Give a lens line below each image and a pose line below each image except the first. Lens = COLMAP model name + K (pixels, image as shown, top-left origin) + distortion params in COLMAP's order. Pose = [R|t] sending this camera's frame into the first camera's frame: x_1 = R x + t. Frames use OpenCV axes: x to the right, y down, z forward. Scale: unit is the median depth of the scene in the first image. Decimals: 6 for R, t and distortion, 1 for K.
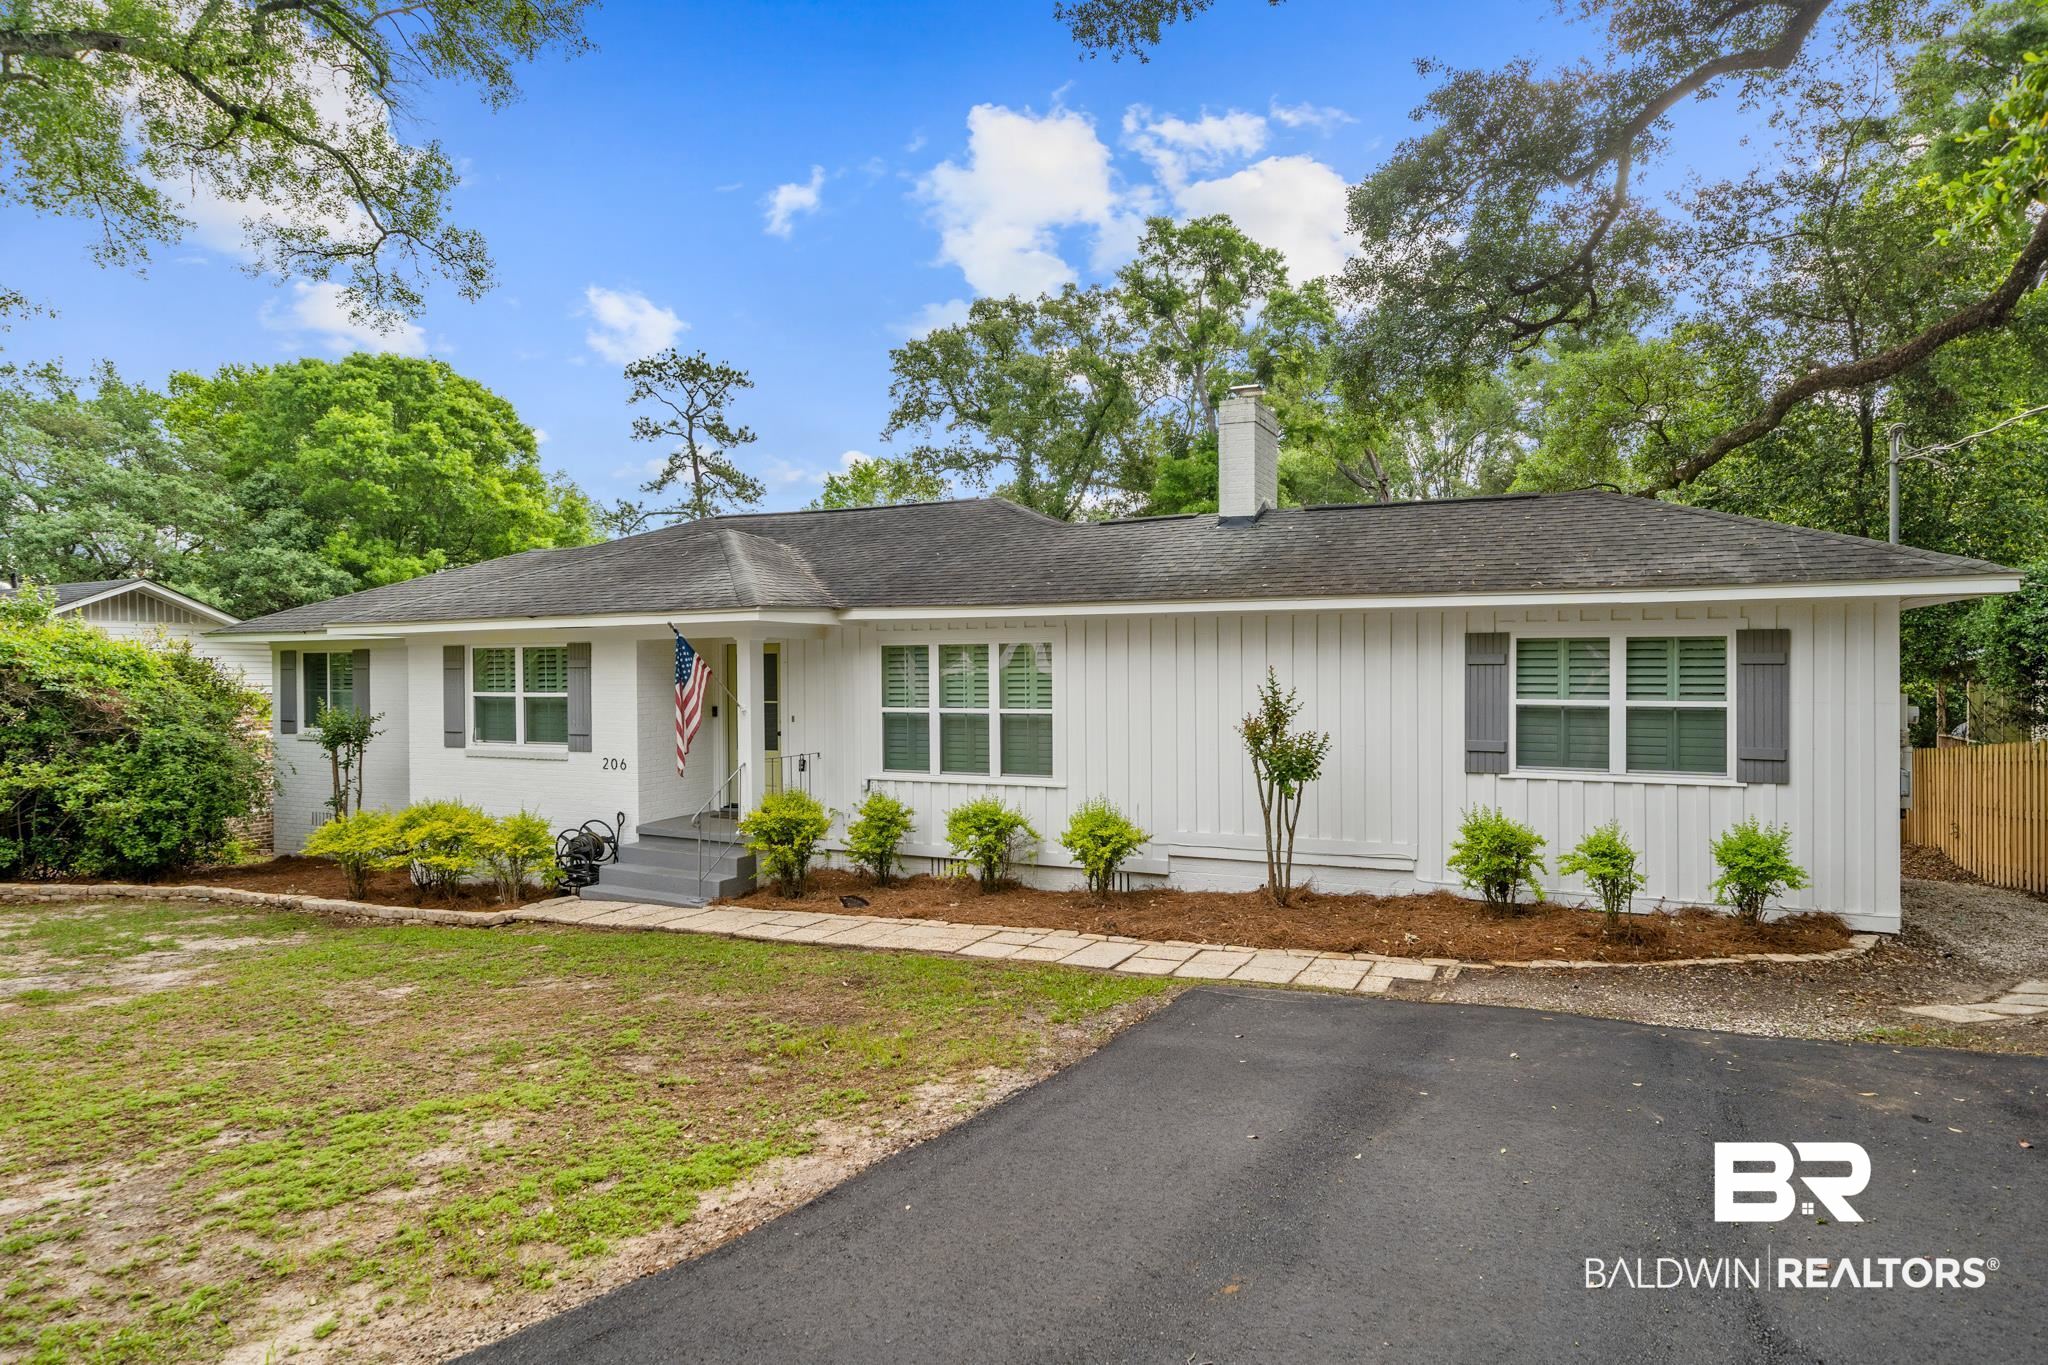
lens RADIAL K [[1159.5, 0, 1022.9], [0, 1159.5, 650.4], [0, 0, 1]] dist [0.001793, 0.000379]
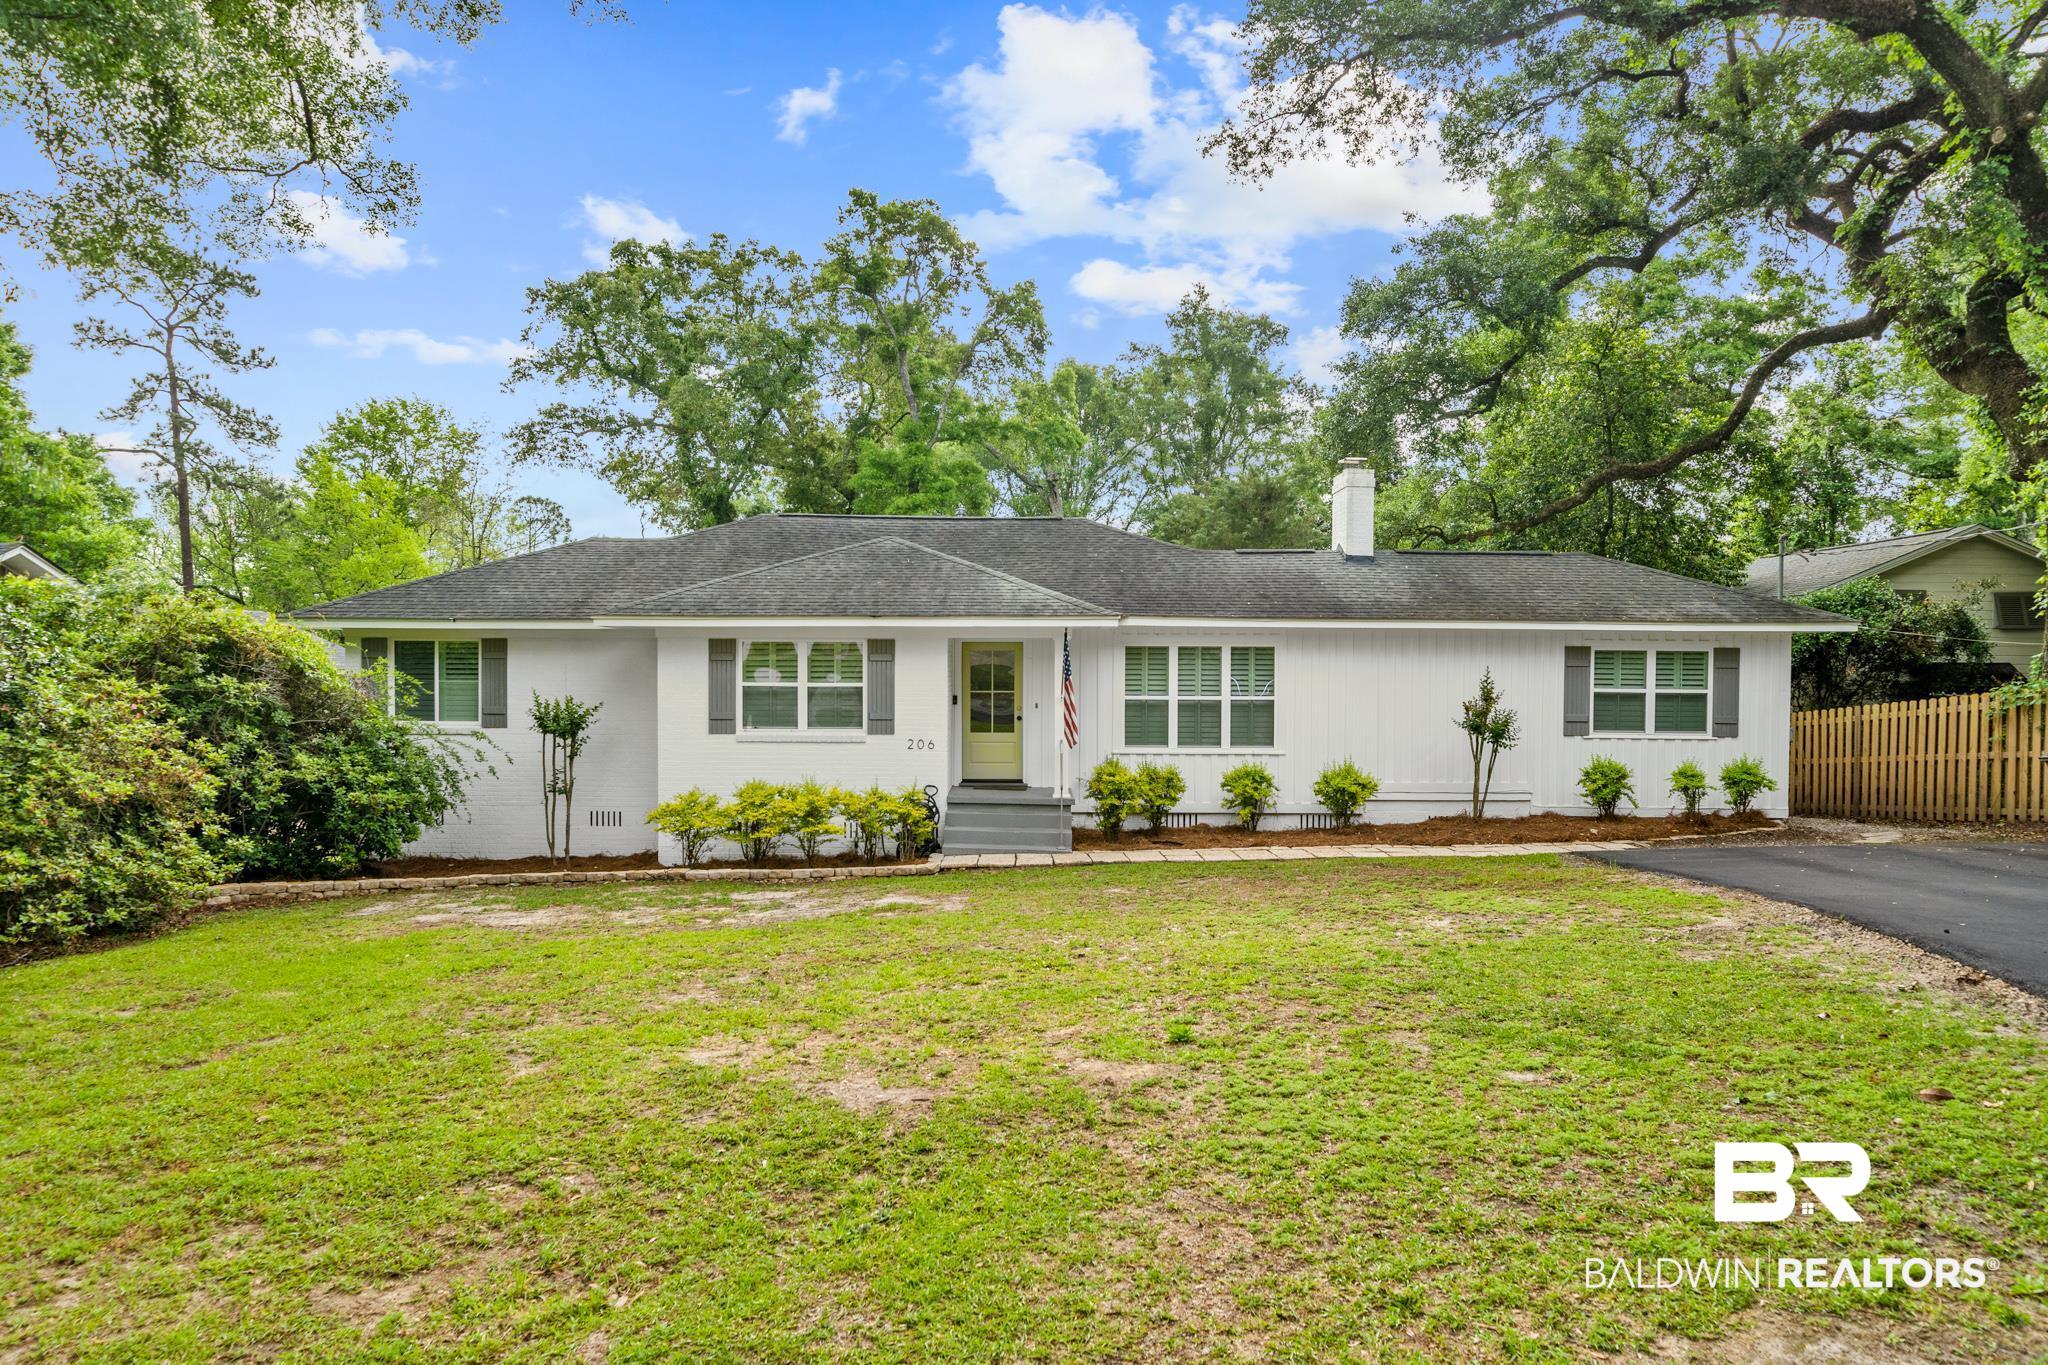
lens RADIAL K [[1373.6, 0, 1028.2], [0, 1373.6, 669.4], [0, 0, 1]] dist [0.001626, 0.002760]
pose [[0.902384, 0.009106, 0.430837, -0.829976], [-0.017039, 0.999749, 0.014557, 0.001027], [-0.430596, -0.020476, 0.902312, -0.279468]]
